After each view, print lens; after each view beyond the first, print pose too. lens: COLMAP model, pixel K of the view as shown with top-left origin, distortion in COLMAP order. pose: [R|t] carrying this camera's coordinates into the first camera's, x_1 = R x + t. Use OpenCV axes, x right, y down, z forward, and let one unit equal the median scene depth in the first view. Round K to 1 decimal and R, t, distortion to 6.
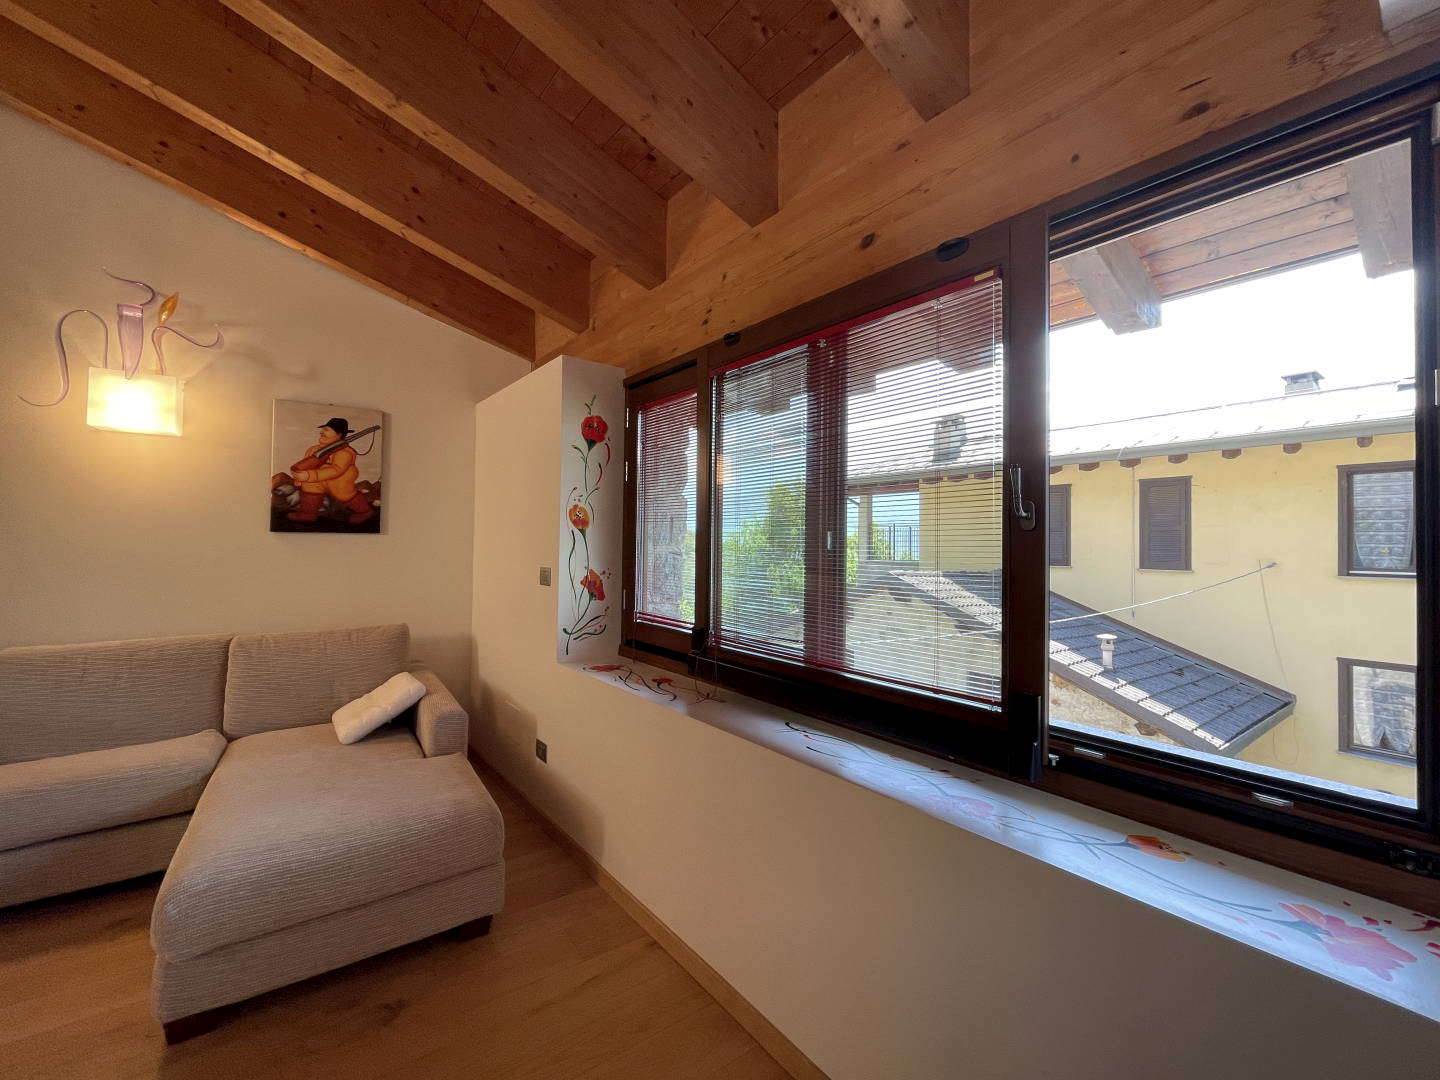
lens RADIAL K [[582.7, 0, 719.8], [0, 582.7, 533.4], [0, 0, 1]] dist [-0.003901, 0.000267]
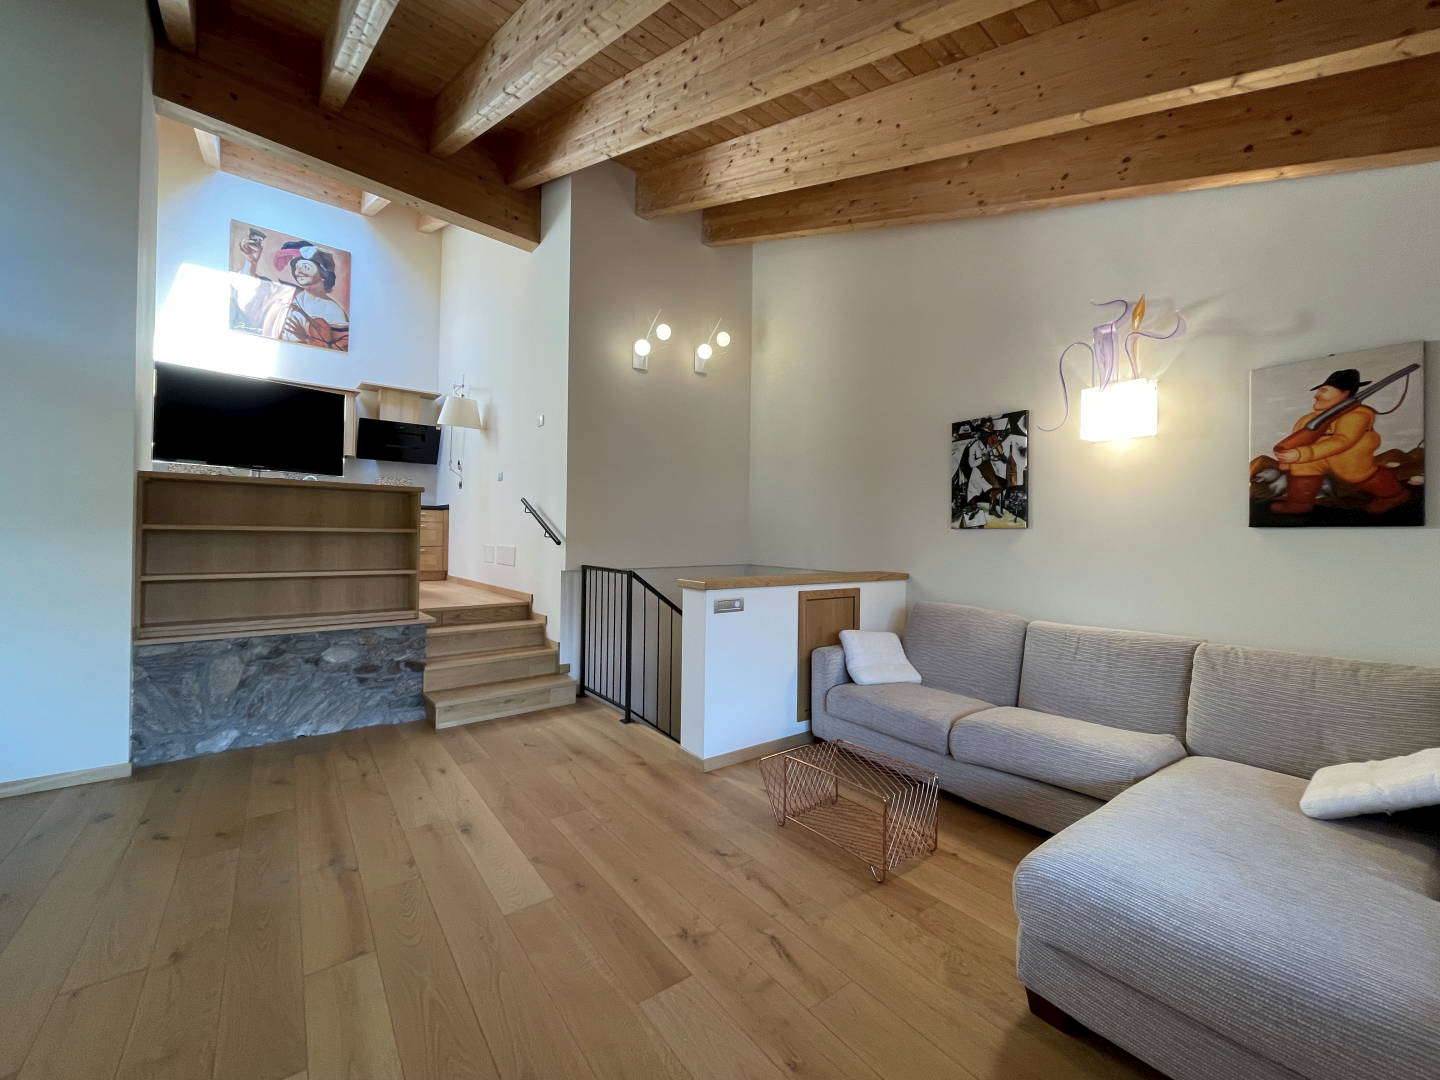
lens RADIAL K [[582.7, 0, 717.6], [0, 582.7, 532.6], [0, 0, 1]] dist [-0.003901, 0.000267]
pose [[0.031973, -0.017848, -0.999329, 0.055063], [0.007171, 0.999819, -0.017627, 0.016227], [0.999463, -0.006603, 0.032095, 0.220653]]
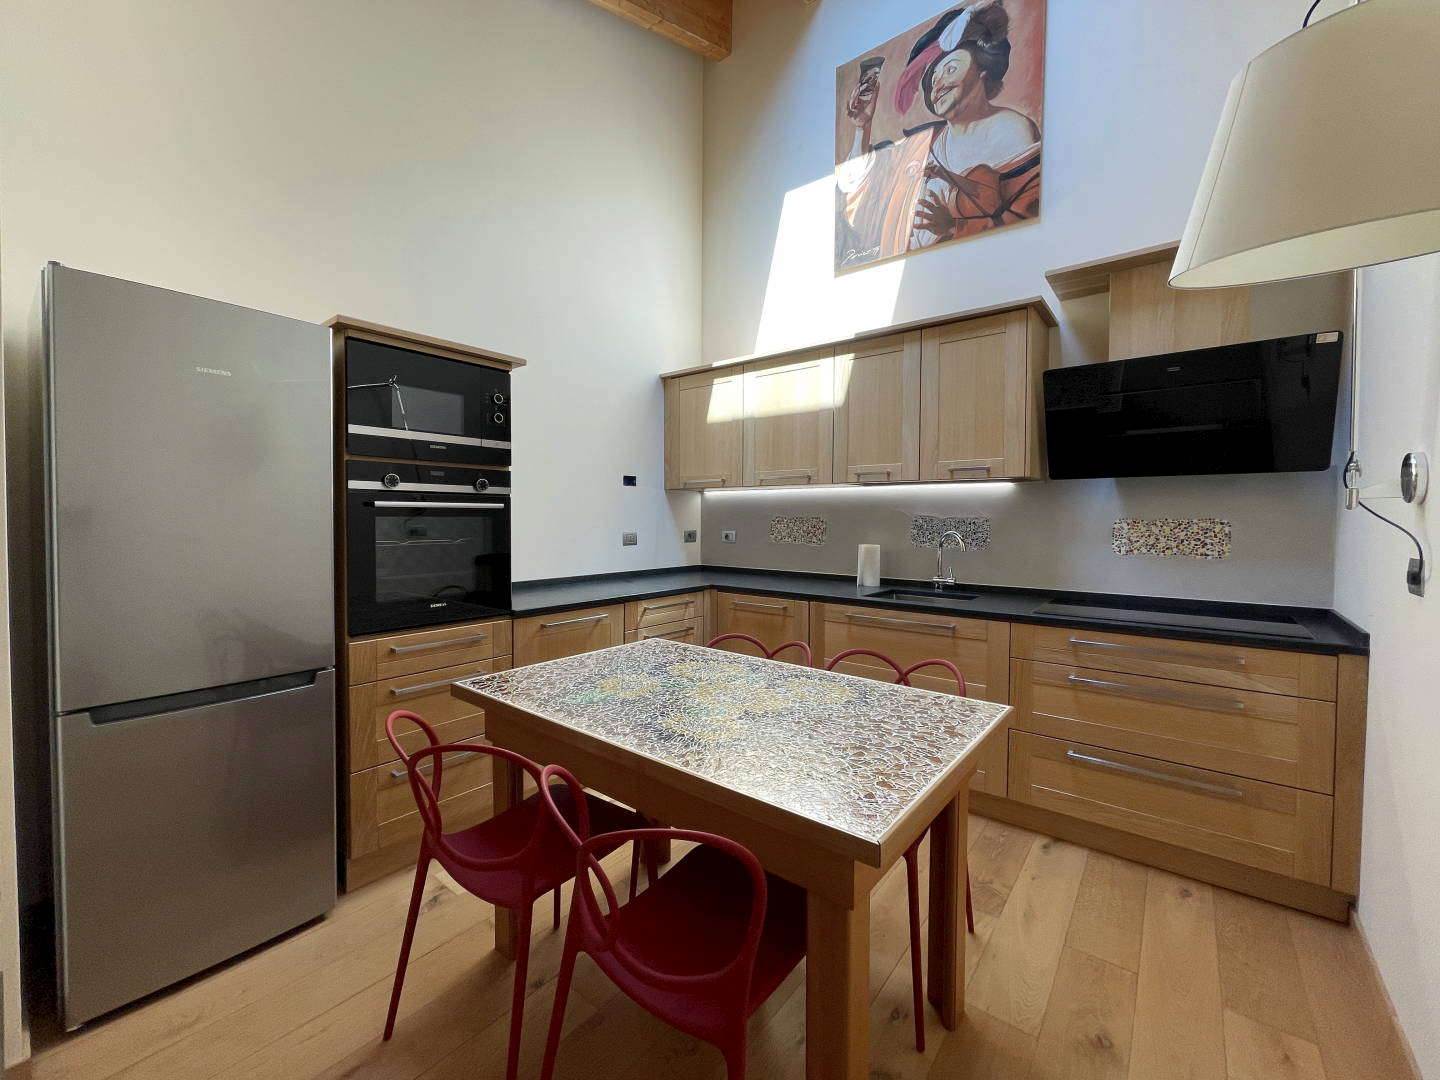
lens RADIAL K [[582.7, 0, 718.6], [0, 582.7, 529.4], [0, 0, 1]] dist [-0.003901, 0.000267]
pose [[-0.973708, -0.012614, -0.227451, -1.757363], [-0.013221, 0.999912, 0.001147, -0.271974], [0.227416, 0.004124, -0.973789, -0.440169]]
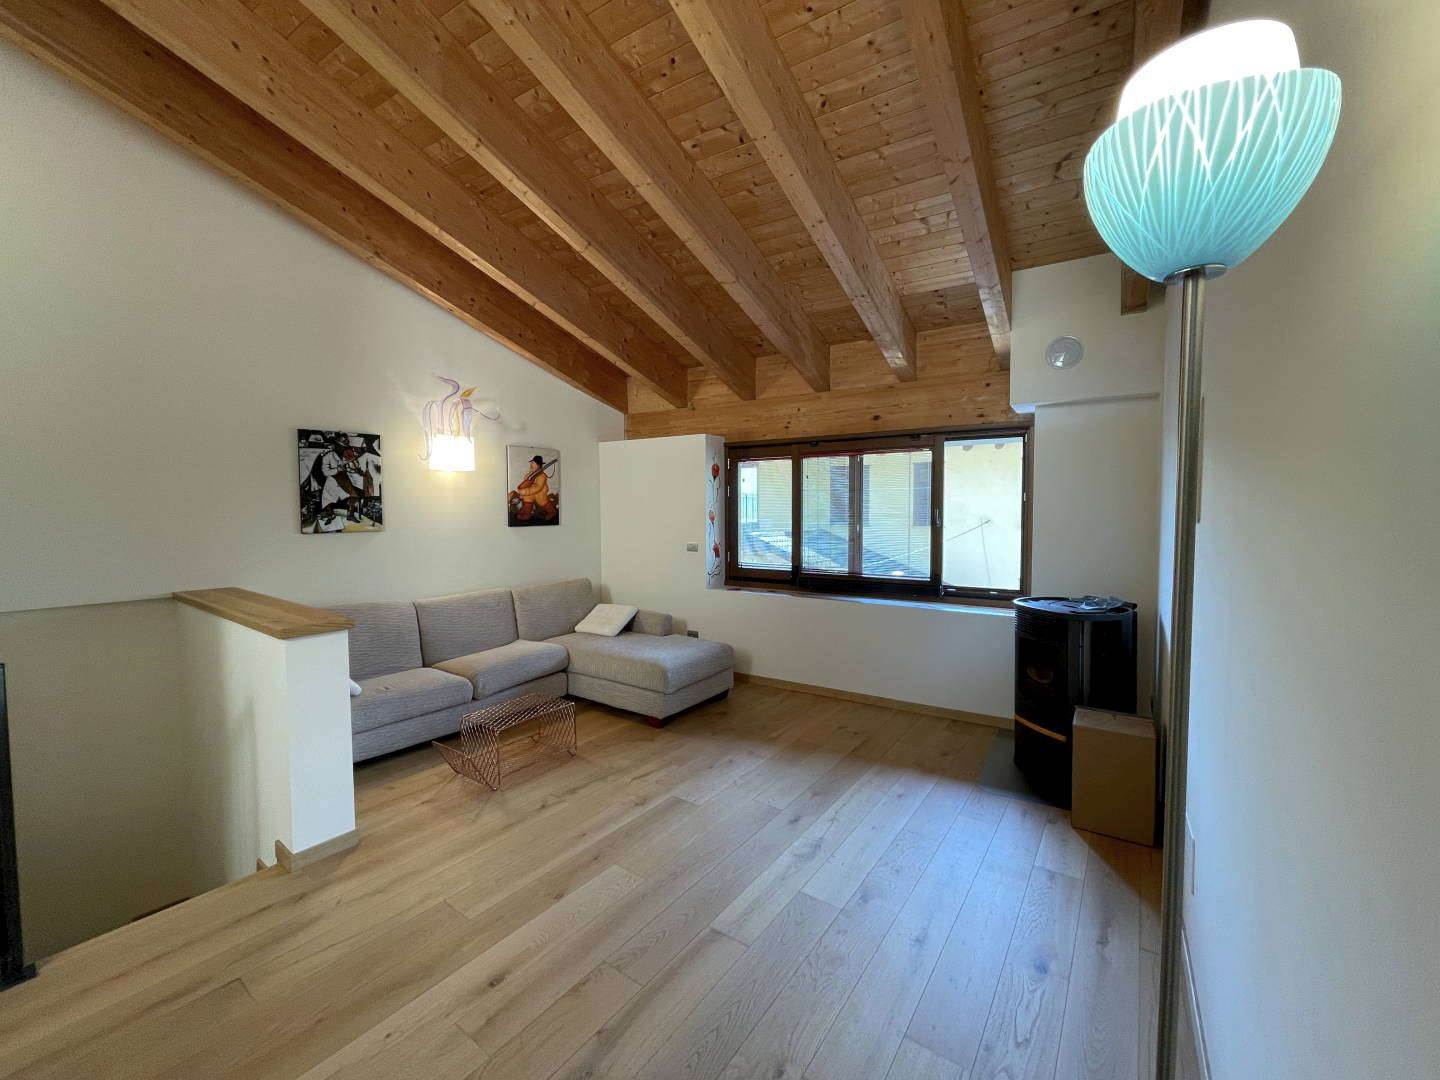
lens RADIAL K [[582.7, 0, 722.1], [0, 582.7, 533.5], [0, 0, 1]] dist [-0.003901, 0.000267]
pose [[0.944522, -0.032222, 0.326865, -0.836985], [0.009723, 0.997483, 0.070236, -0.105879], [-0.328306, -0.063162, 0.942457, -0.851764]]
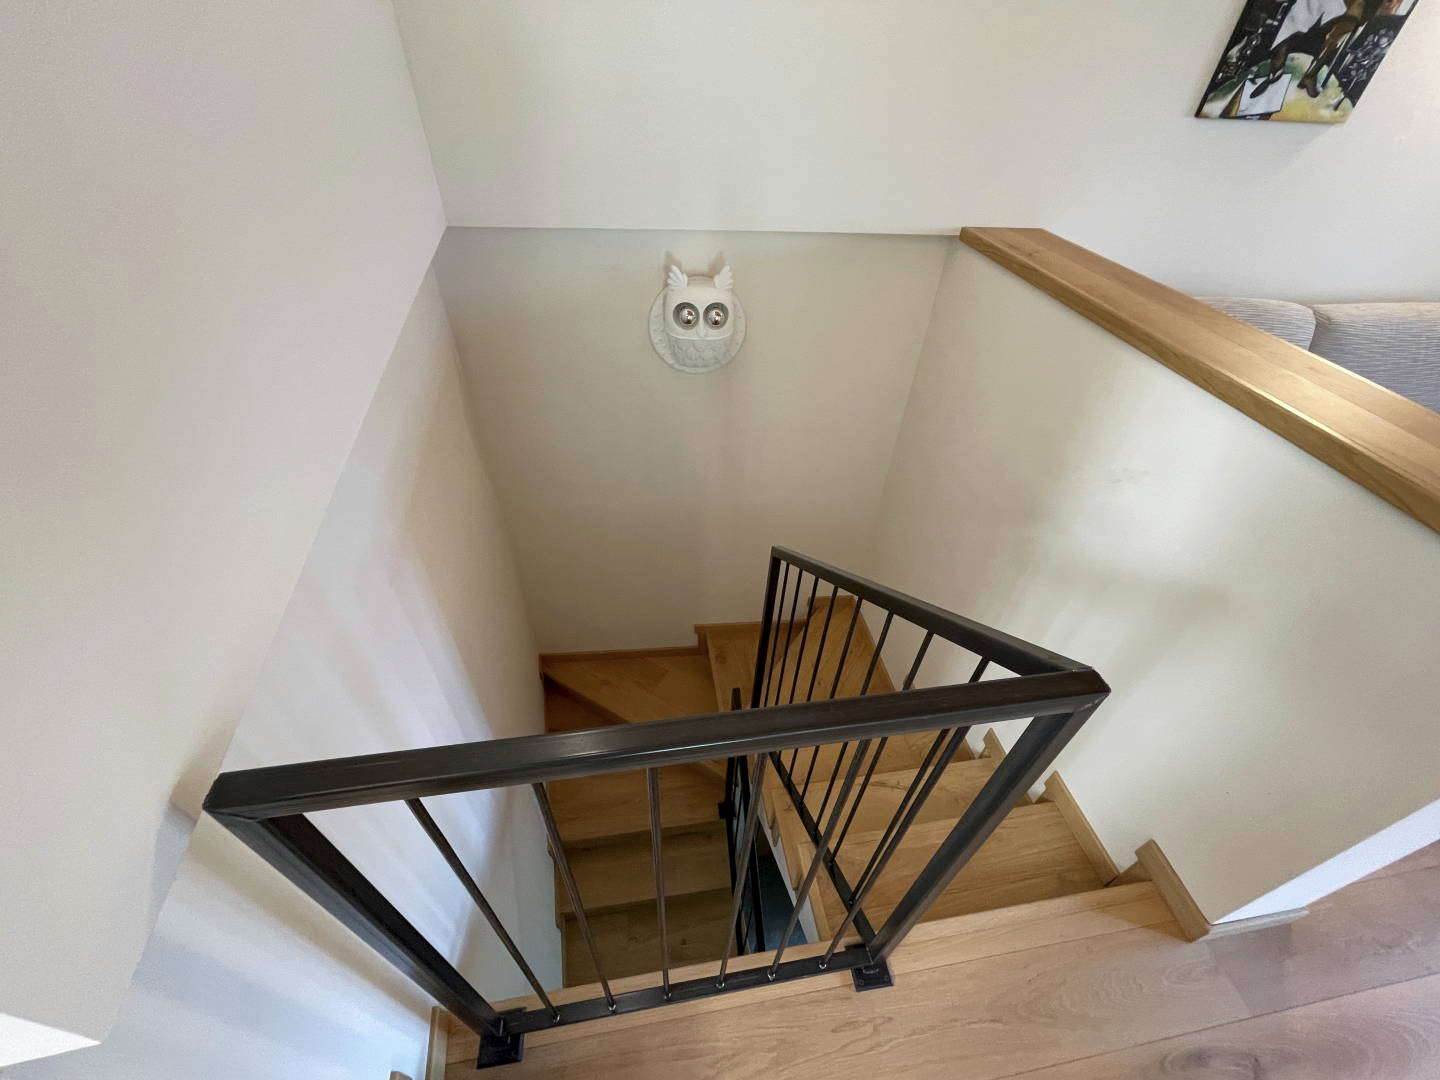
lens RADIAL K [[582.7, 0, 719.7], [0, 582.7, 532.4], [0, 0, 1]] dist [-0.003901, 0.000267]
pose [[0.897181, 0.301681, -0.322574, -1.478079], [-0.017751, 0.754404, 0.656170, -0.081806], [0.441305, -0.582978, 0.682192, -0.124086]]
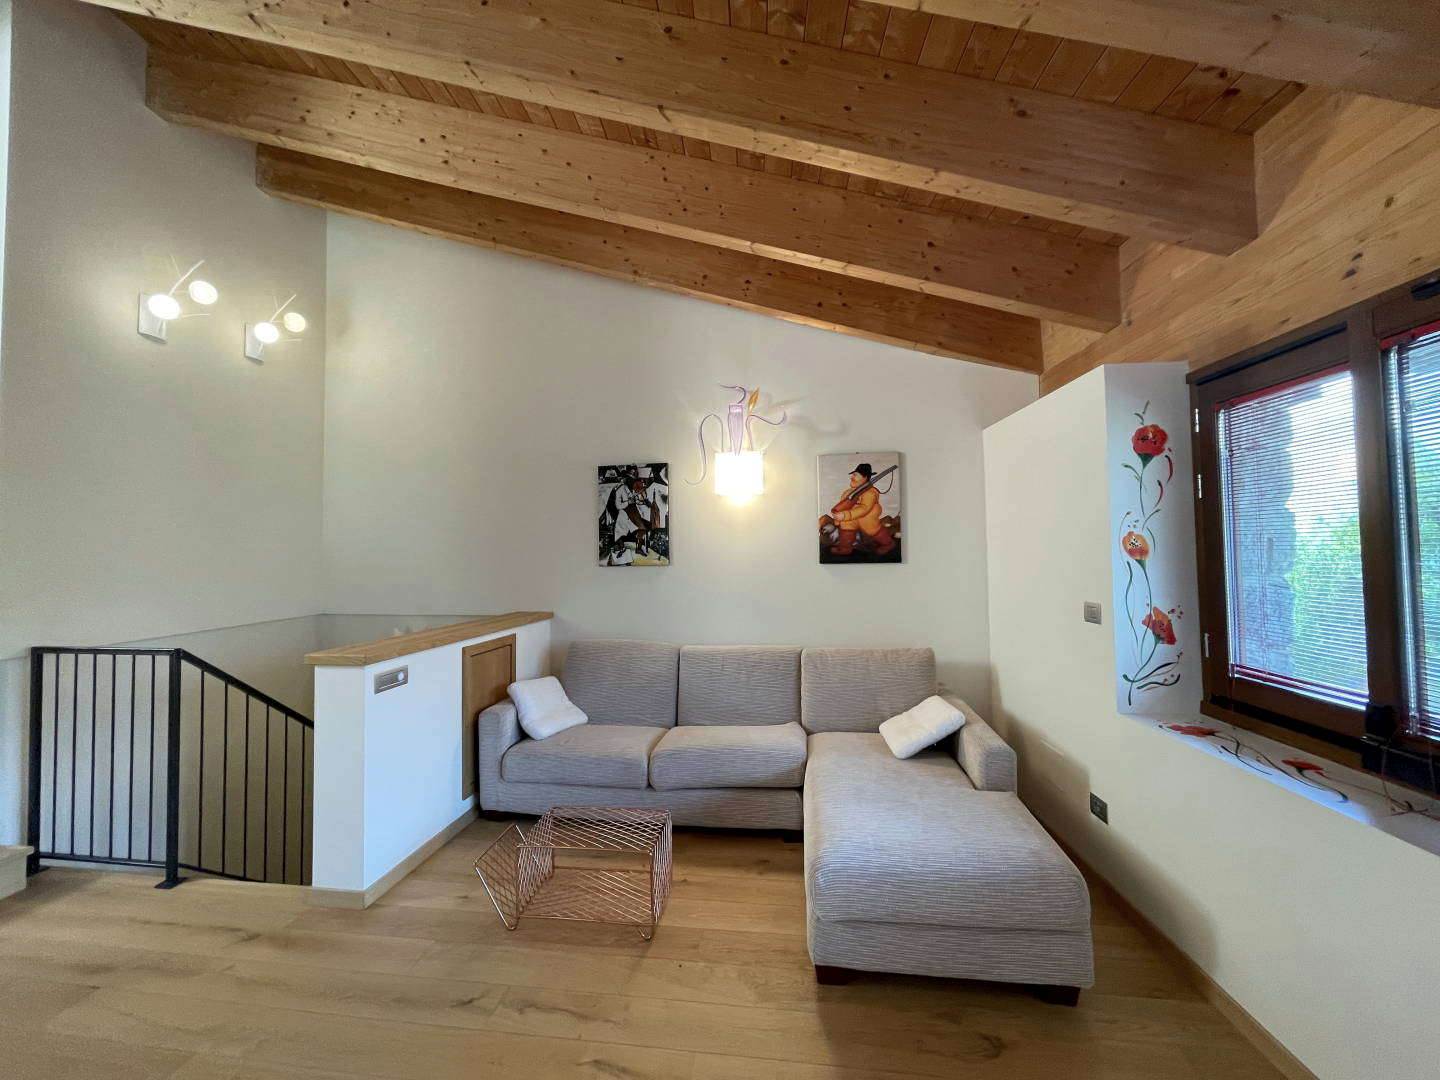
lens RADIAL K [[582.7, 0, 719.5], [0, 582.7, 533.3], [0, 0, 1]] dist [-0.003901, 0.000267]
pose [[0.733764, -0.047737, -0.677726, -0.107293], [0.037121, 0.998855, -0.030166, -0.042413], [0.678390, -0.003023, 0.734696, -0.048529]]
